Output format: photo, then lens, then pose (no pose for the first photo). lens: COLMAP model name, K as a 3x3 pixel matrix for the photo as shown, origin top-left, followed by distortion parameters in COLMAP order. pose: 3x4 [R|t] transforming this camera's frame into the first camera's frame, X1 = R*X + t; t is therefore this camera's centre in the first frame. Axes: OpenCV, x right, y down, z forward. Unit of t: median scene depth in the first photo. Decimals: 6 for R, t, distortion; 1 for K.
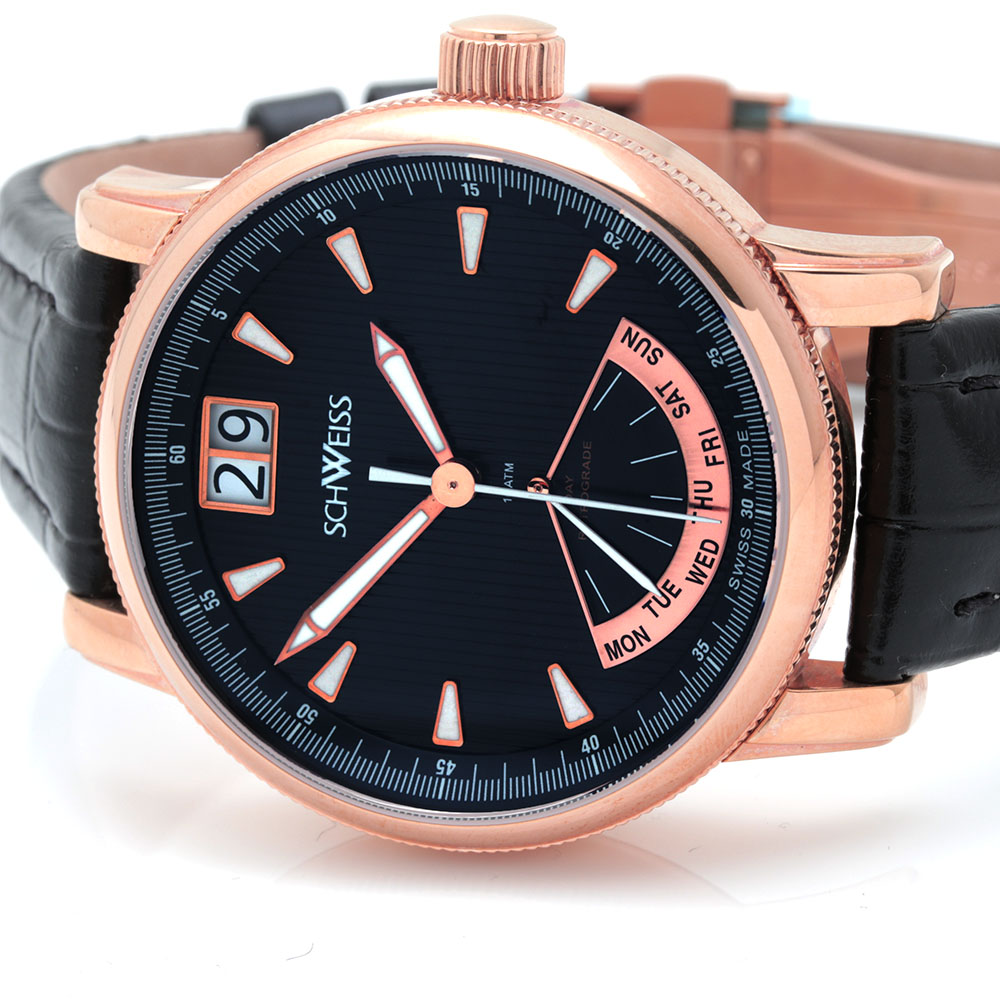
lens RADIAL K [[6152.5, 0, 500.0], [0, 6152.5, 500.0], [0, 0, 1]] dist [-0.018159, 3.107397]
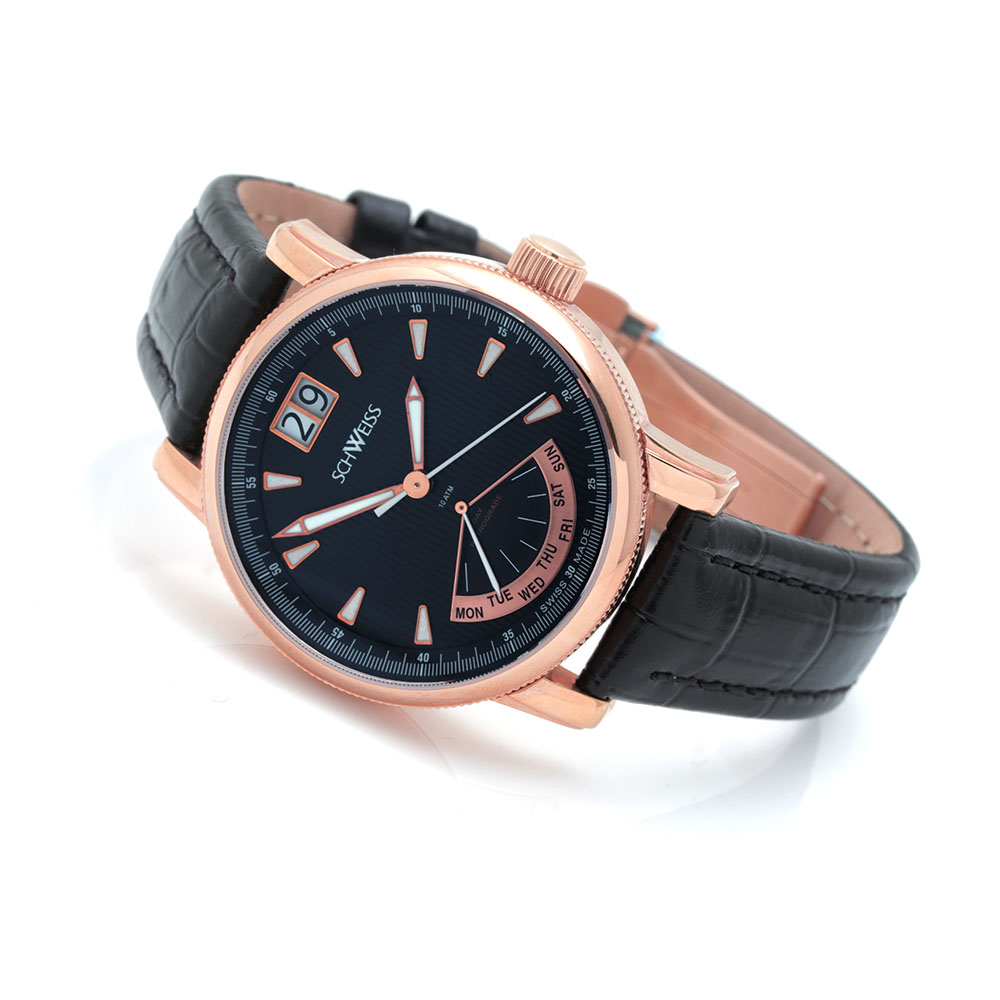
lens RADIAL K [[6152.5, 0, 500.0], [0, 6152.5, 500.0], [0, 0, 1]] dist [-0.018159, 3.107397]
pose [[0.897575, 0.418716, 0.137974, -0.217017], [-0.423461, 0.905897, 0.005617, -0.017681], [-0.122638, -0.063468, 0.990420, -0.667696]]
